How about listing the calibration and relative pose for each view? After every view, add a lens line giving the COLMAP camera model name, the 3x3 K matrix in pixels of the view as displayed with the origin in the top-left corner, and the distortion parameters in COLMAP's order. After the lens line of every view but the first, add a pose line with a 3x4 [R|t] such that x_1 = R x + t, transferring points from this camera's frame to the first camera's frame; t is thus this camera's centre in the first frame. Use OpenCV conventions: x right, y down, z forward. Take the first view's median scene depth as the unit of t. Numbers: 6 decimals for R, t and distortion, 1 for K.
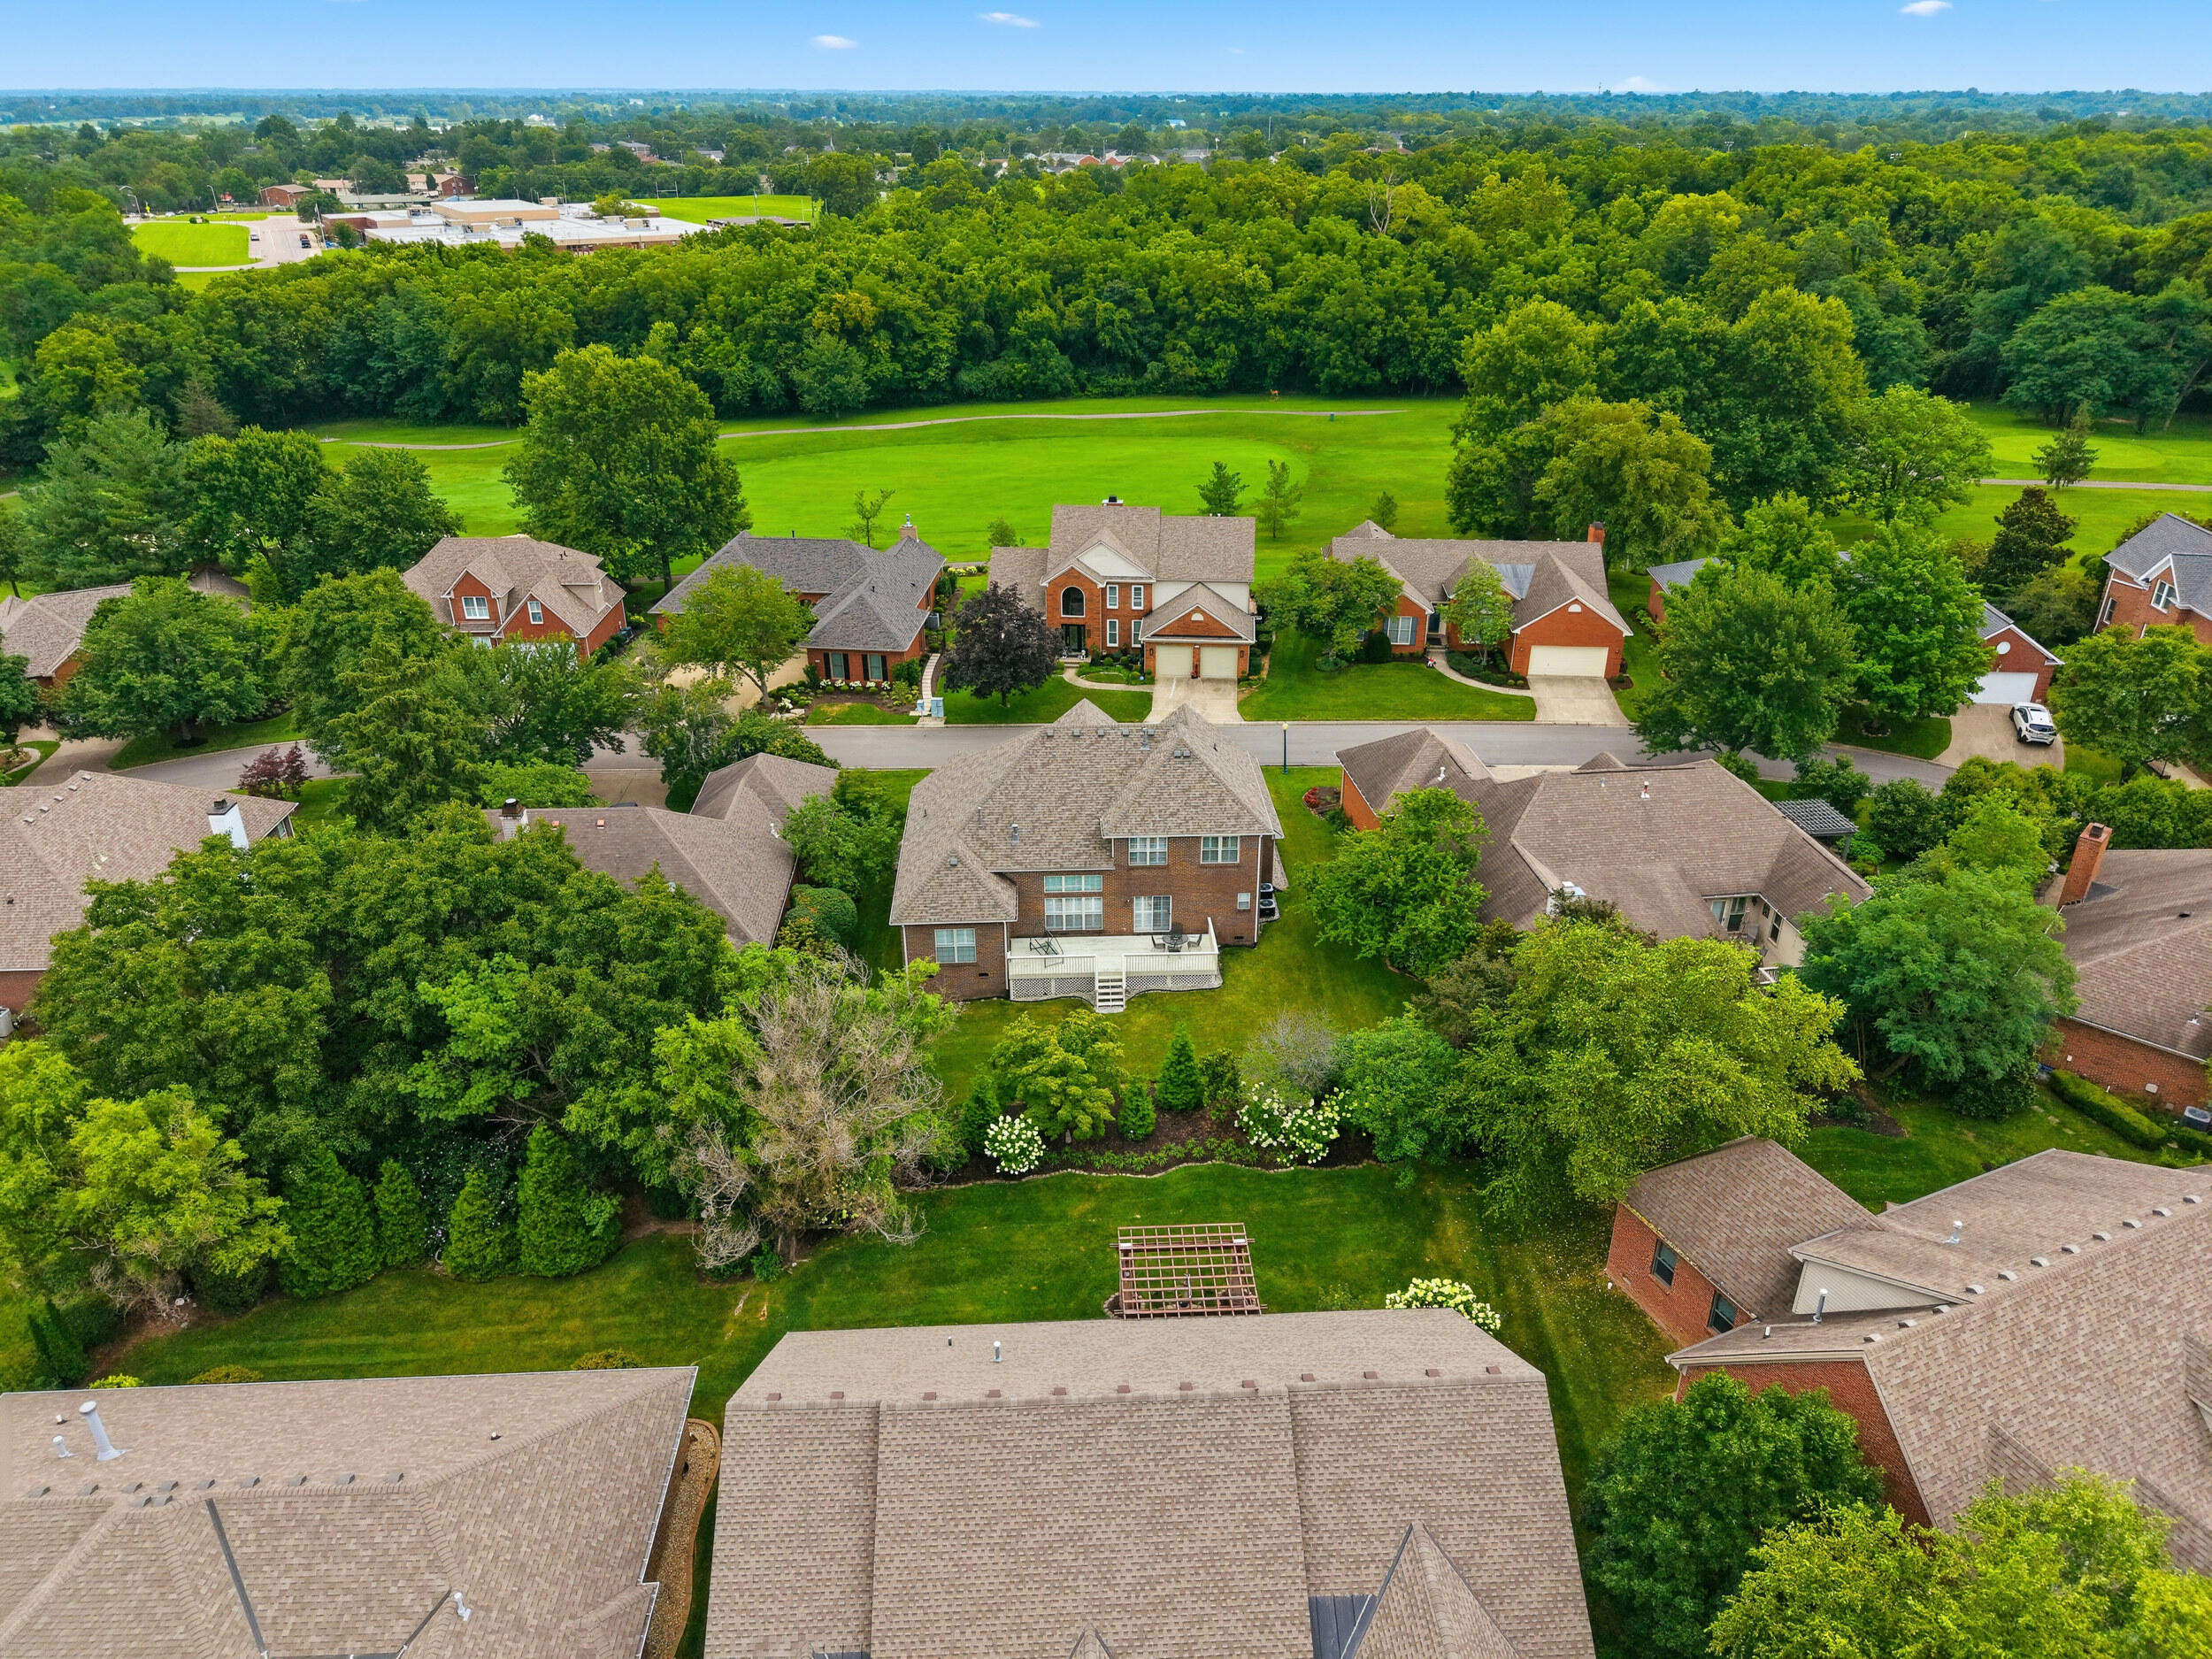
lens RADIAL K [[1548.8, 0, 1106.0], [0, 1548.8, 829.5], [0, 0, 1]] dist [0.056273, -0.138673]
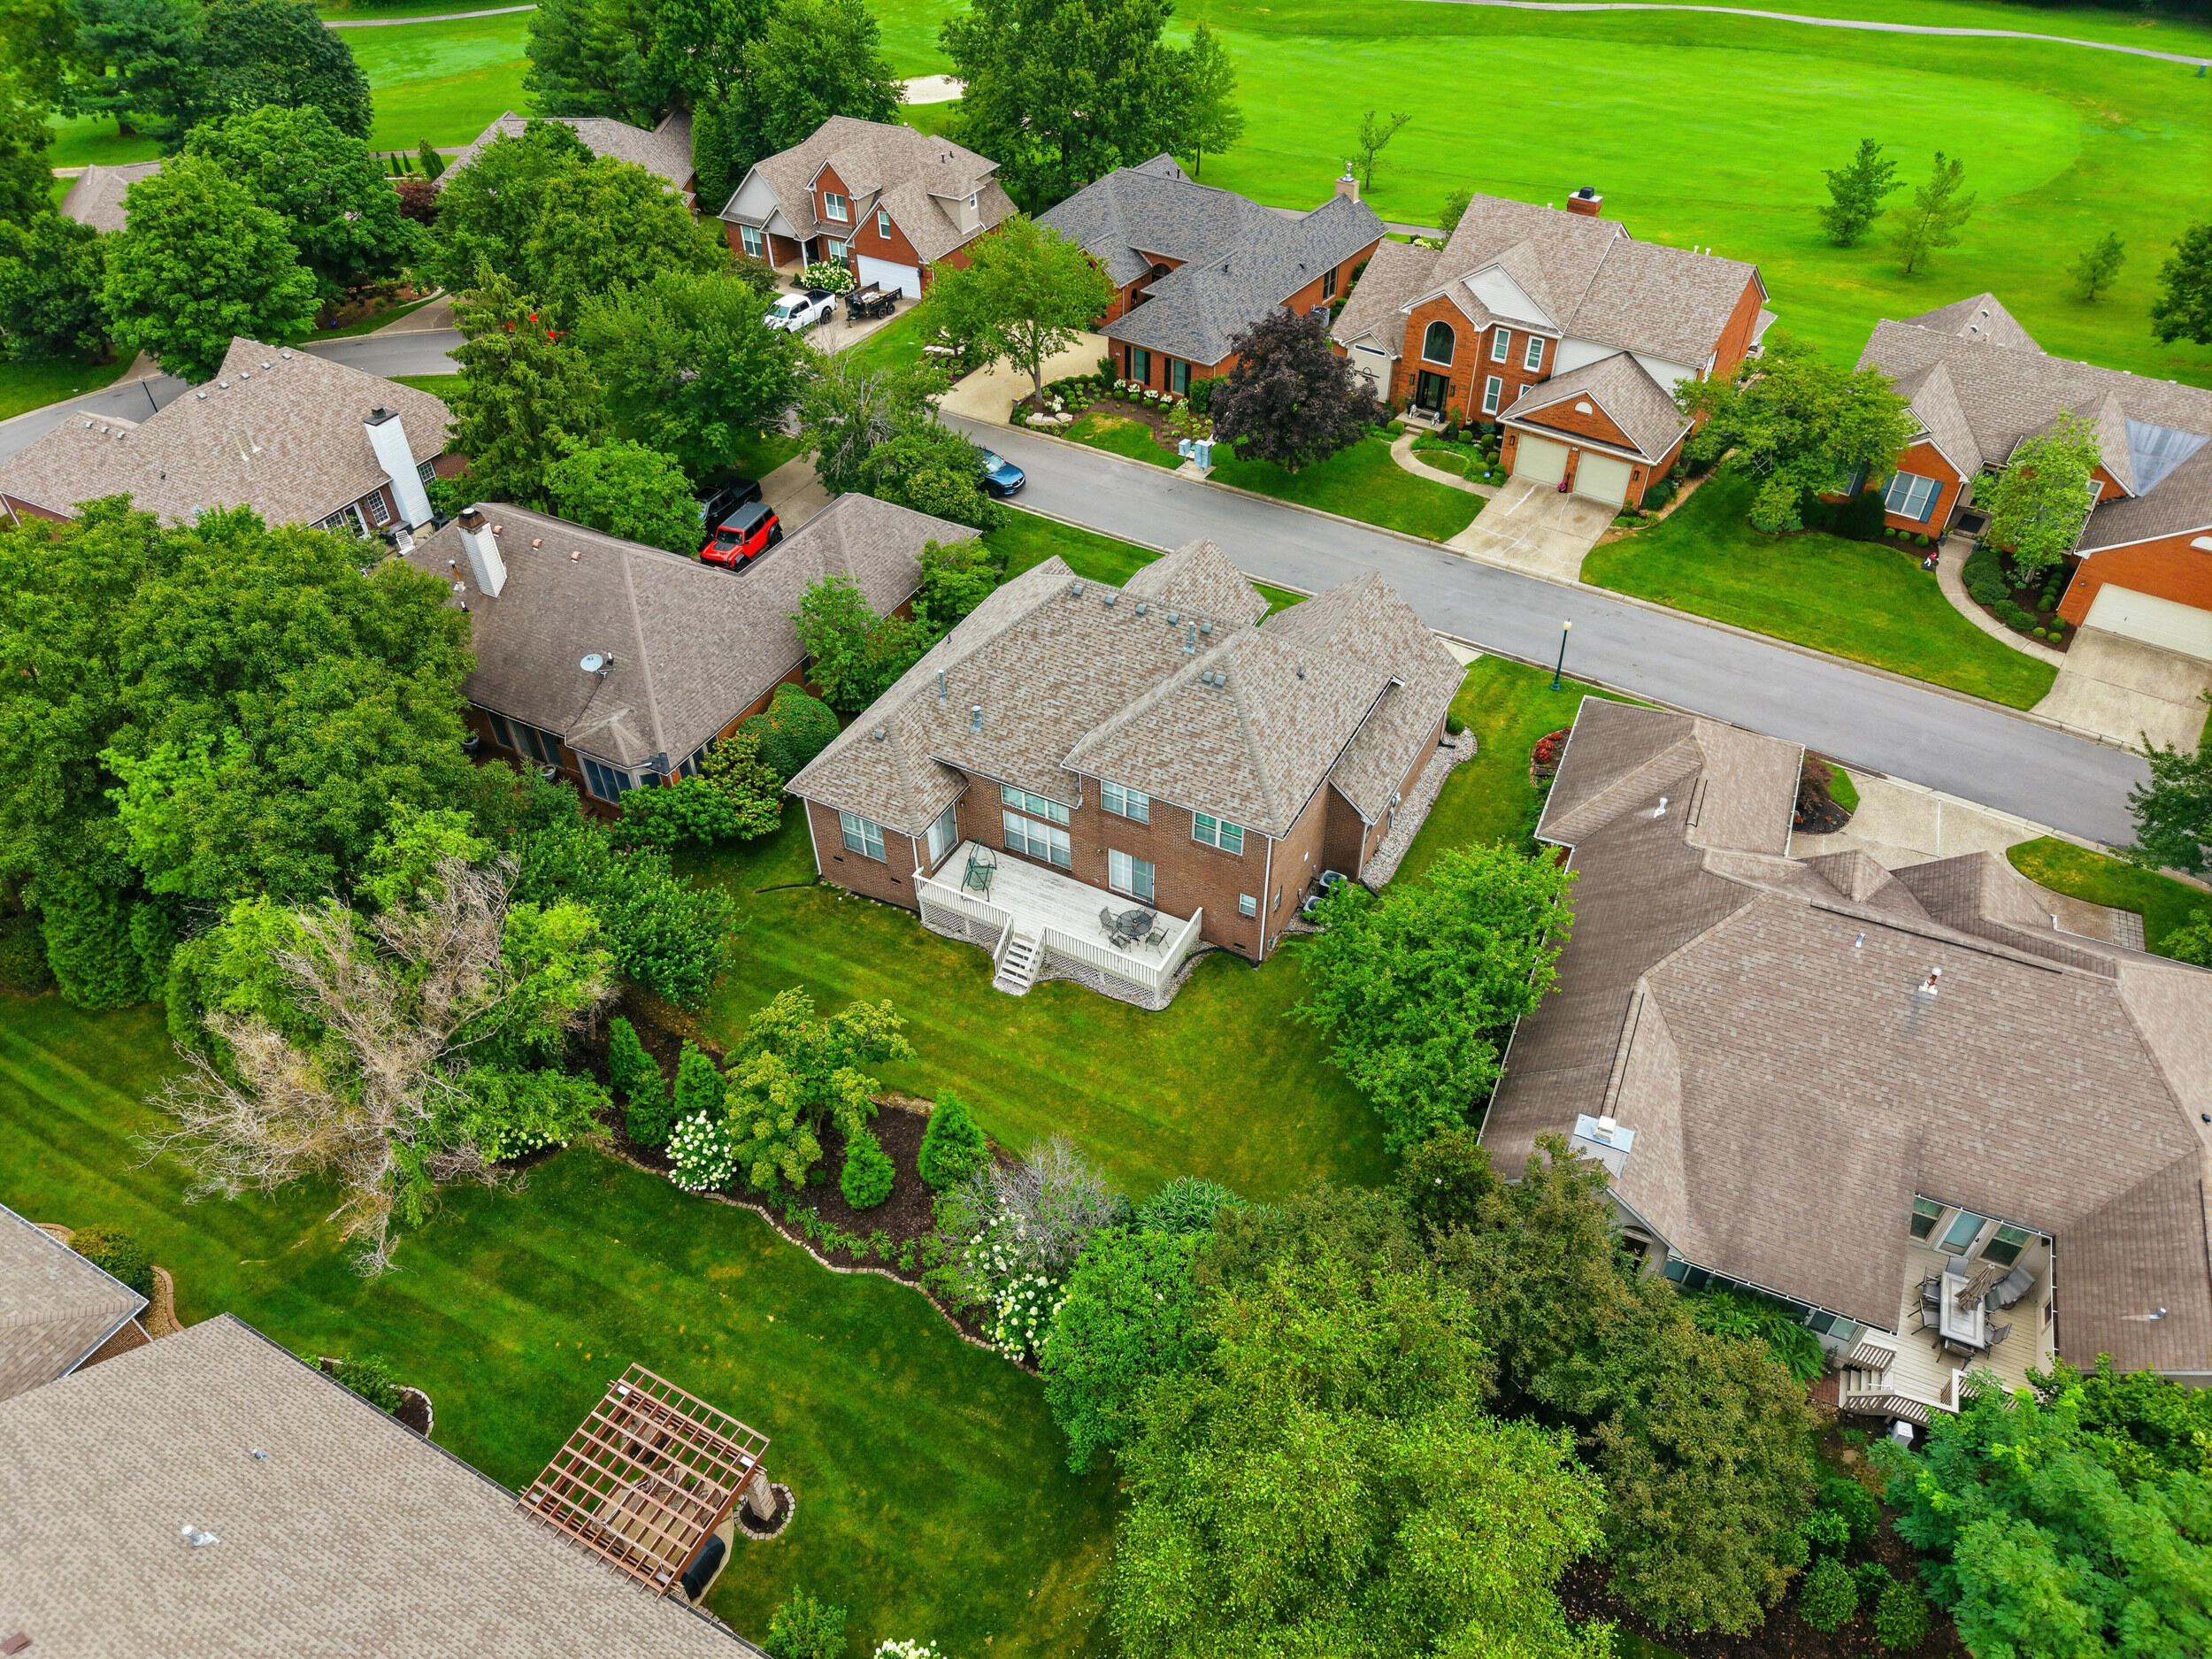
lens RADIAL K [[1518.1, 0, 1106.0], [0, 1518.1, 829.5], [0, 0, 1]] dist [0.003017, -0.005897]
pose [[0.846176, 0.337970, -0.412023, 0.217868], [-0.210401, 0.922232, 0.324376, -0.137211], [0.489610, -0.187789, 0.851479, 0.288516]]
